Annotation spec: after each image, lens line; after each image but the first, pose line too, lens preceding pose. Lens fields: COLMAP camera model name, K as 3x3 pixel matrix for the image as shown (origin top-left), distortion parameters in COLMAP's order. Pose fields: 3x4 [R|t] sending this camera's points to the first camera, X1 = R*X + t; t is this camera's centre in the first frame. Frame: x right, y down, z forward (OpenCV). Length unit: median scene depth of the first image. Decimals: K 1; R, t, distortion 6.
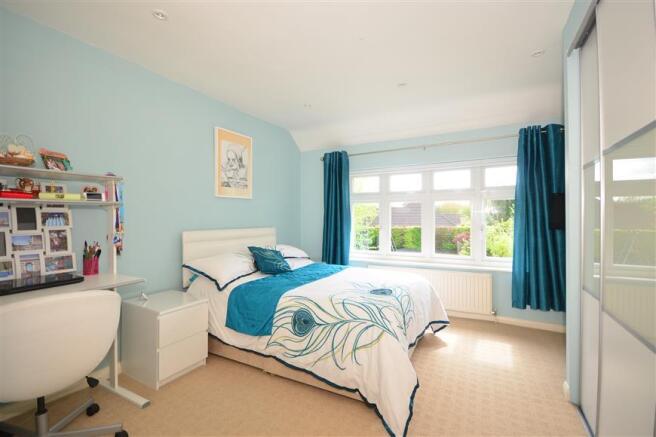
lens RADIAL K [[290.8, 0, 323.5], [0, 290.8, 217.5], [0, 0, 1]] dist [-0.001302, -0.000960]
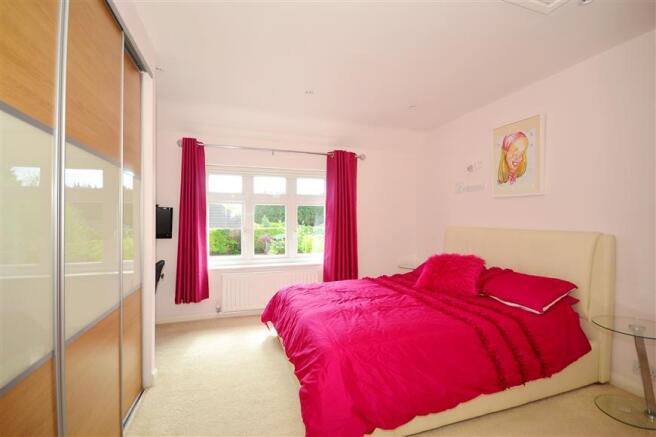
lens RADIAL K [[290.8, 0, 325.9], [0, 290.8, 222.3], [0, 0, 1]] dist [-0.001302, -0.000960]
pose [[0.666353, 0.001078, 0.745635, -0.273376], [-0.007503, 0.999958, 0.005259, 0.000987], [-0.745598, -0.009099, 0.666334, 0.160170]]
